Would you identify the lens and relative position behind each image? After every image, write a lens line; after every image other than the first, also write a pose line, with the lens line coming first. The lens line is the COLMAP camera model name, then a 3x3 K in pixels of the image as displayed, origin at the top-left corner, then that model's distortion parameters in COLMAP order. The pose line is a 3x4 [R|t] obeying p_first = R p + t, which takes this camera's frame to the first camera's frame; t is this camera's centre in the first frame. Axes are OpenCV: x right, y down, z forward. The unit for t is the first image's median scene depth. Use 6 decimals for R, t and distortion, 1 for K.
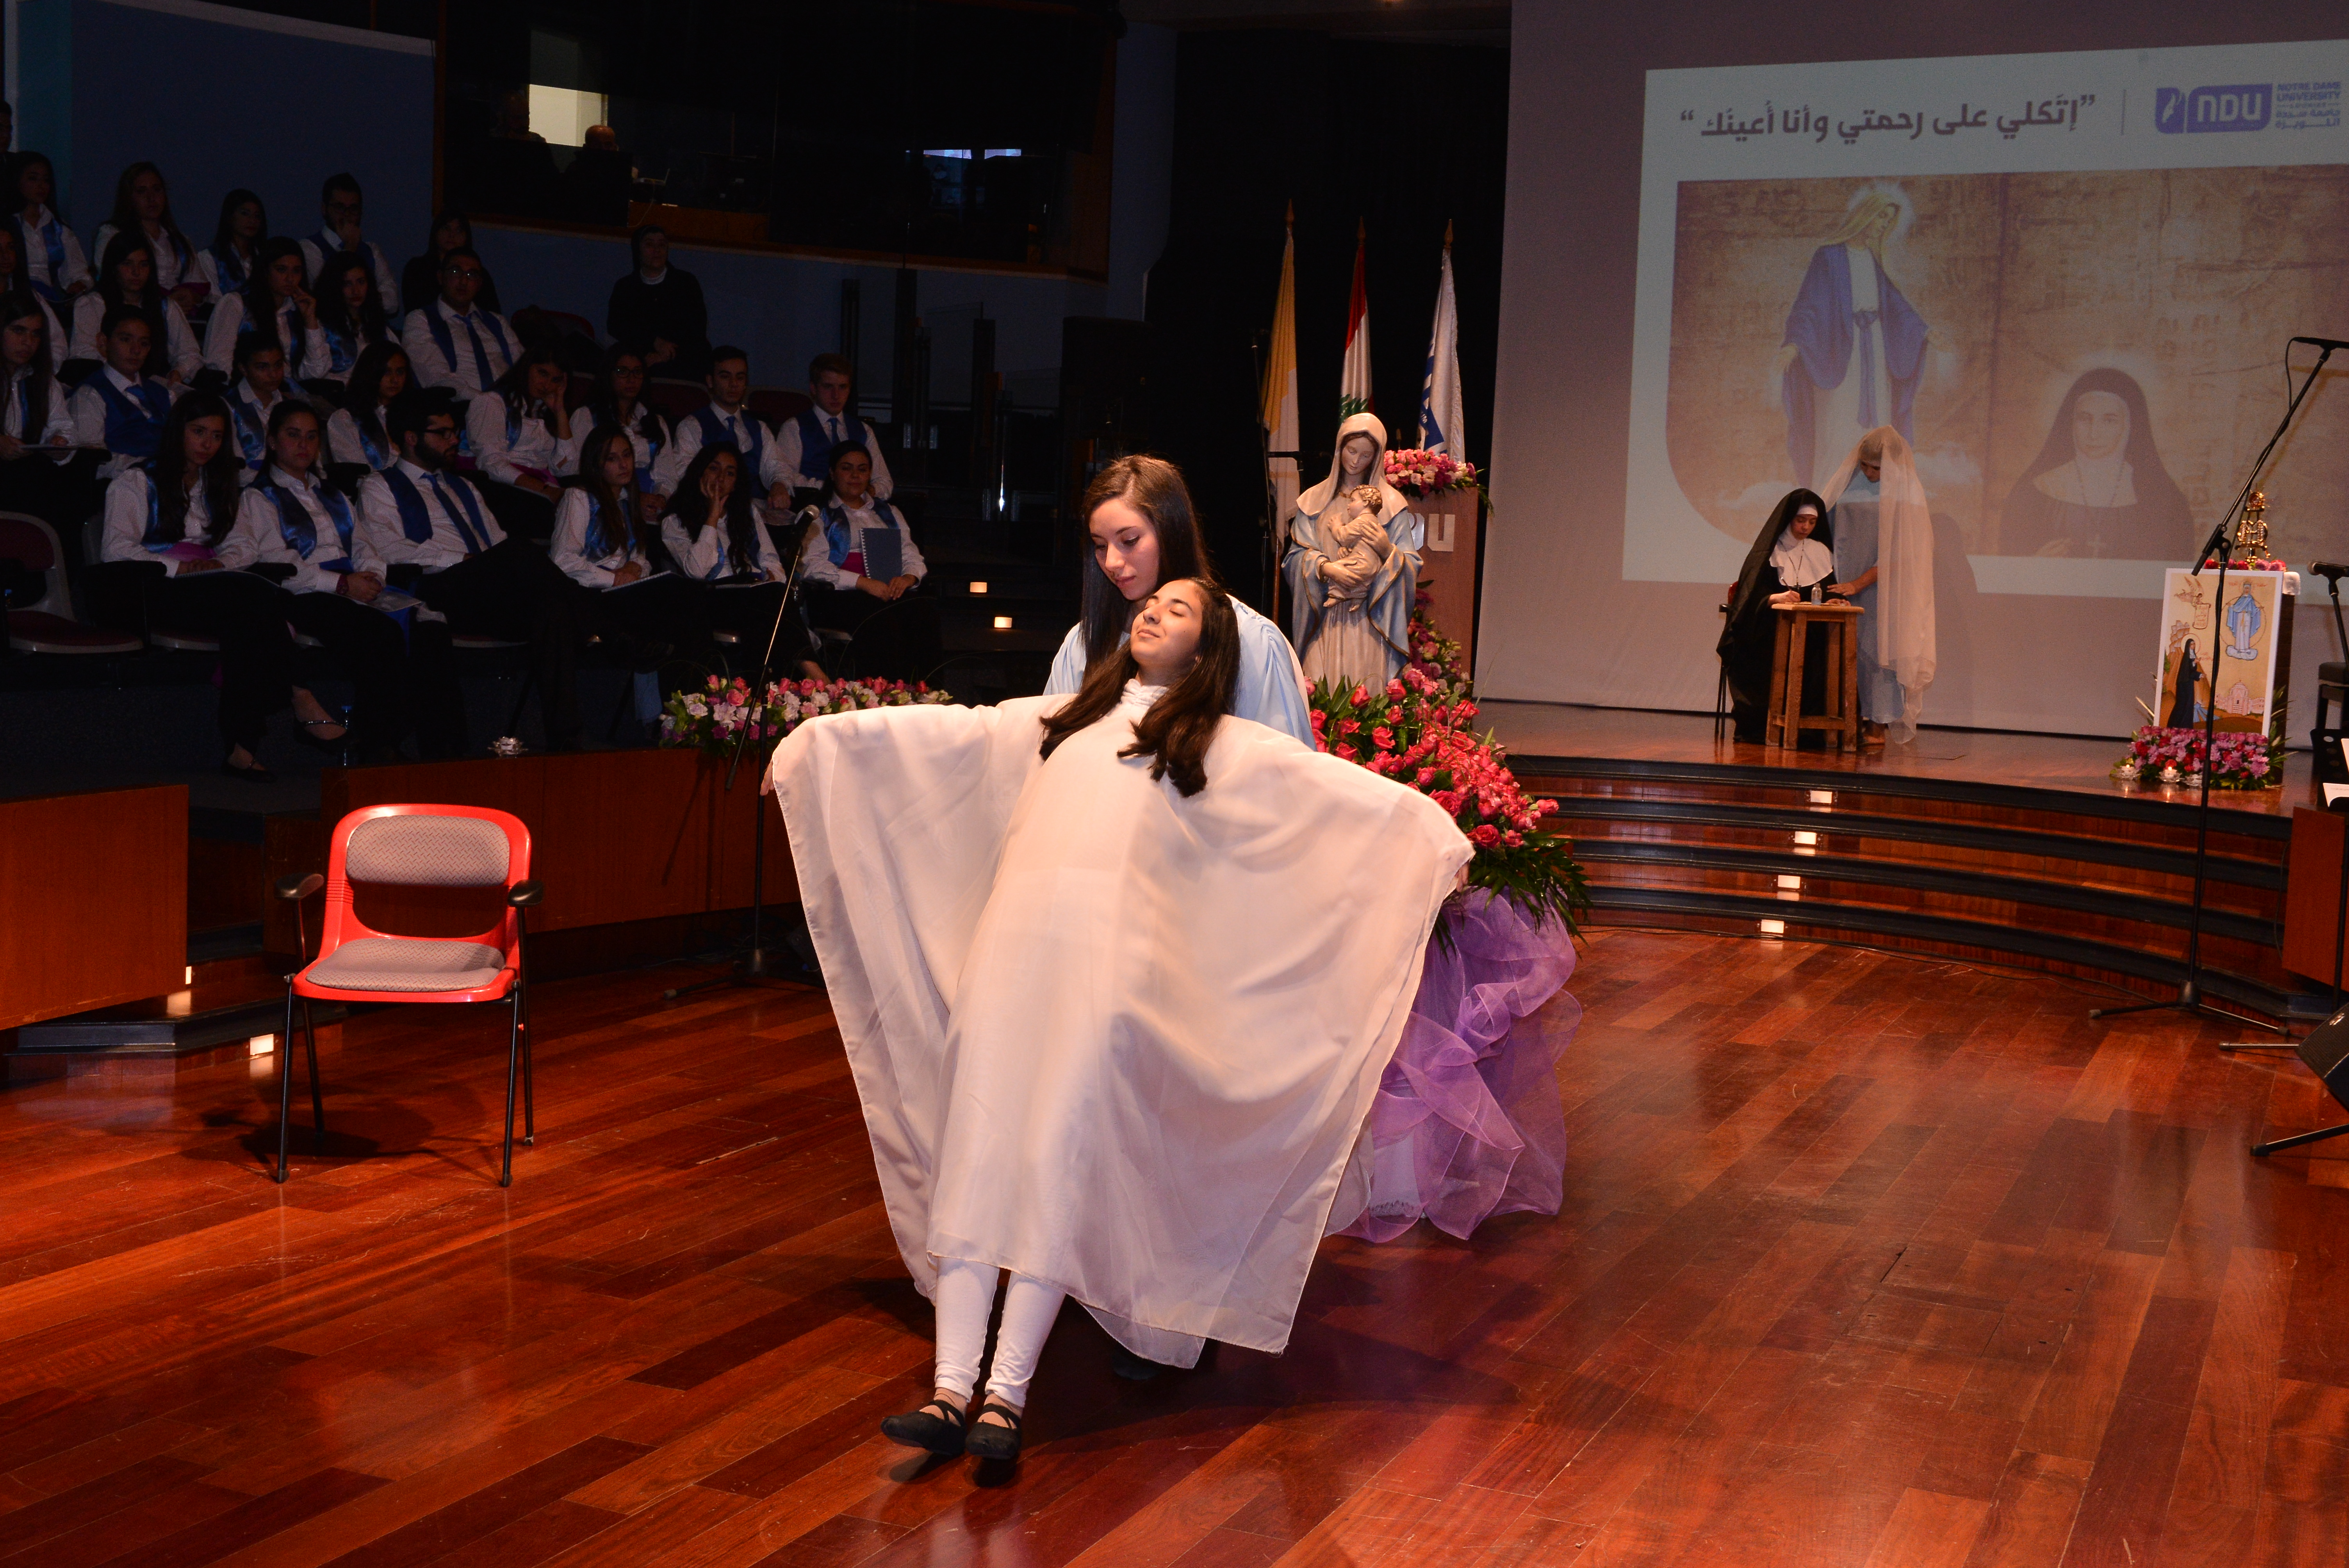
lens RADIAL K [[2735.3, 0, 1174.5], [0, 2735.3, 784.0], [0, 0, 1]] dist [-0.004137, -0.015406]
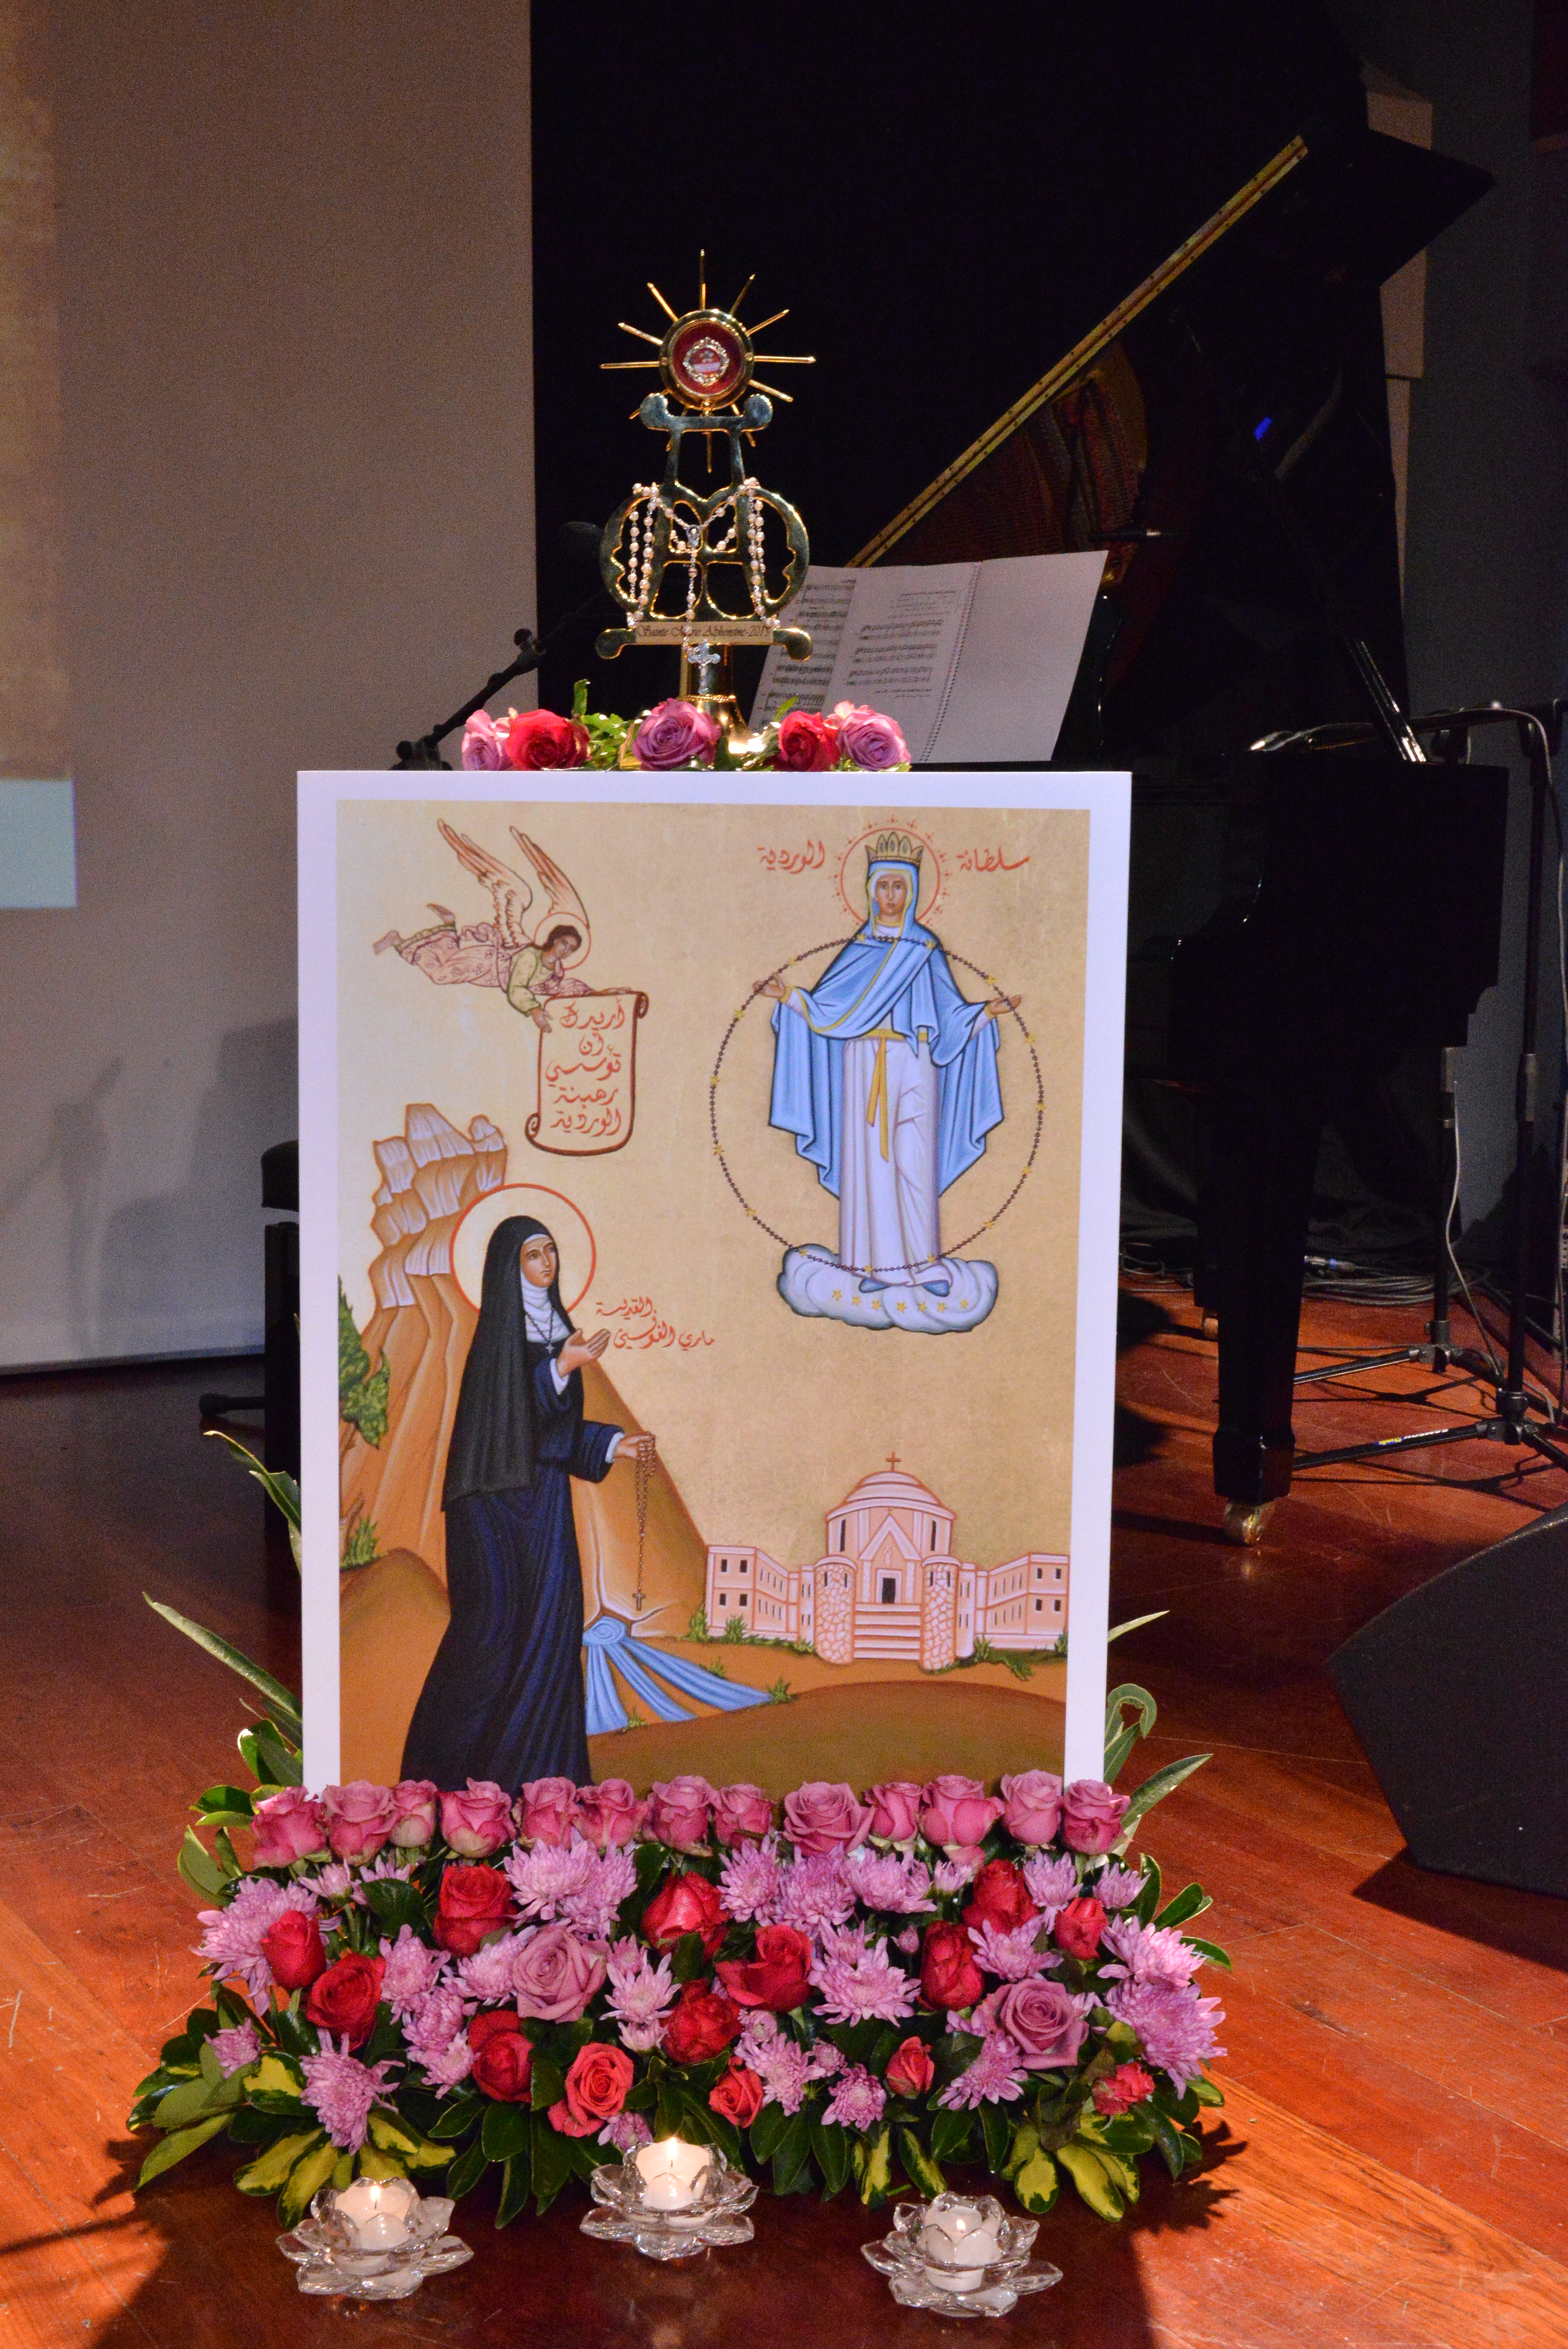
lens RADIAL K [[2983.9, 0, 784.0], [0, 2983.9, 1174.5], [0, 0, 1]] dist [-0.001419, -0.001805]
pose [[0.557967, -0.135848, 0.818668, 0.320974], [0.081863, 0.990709, 0.108602, -0.097338], [-0.825815, 0.006422, 0.563904, 1.189087]]
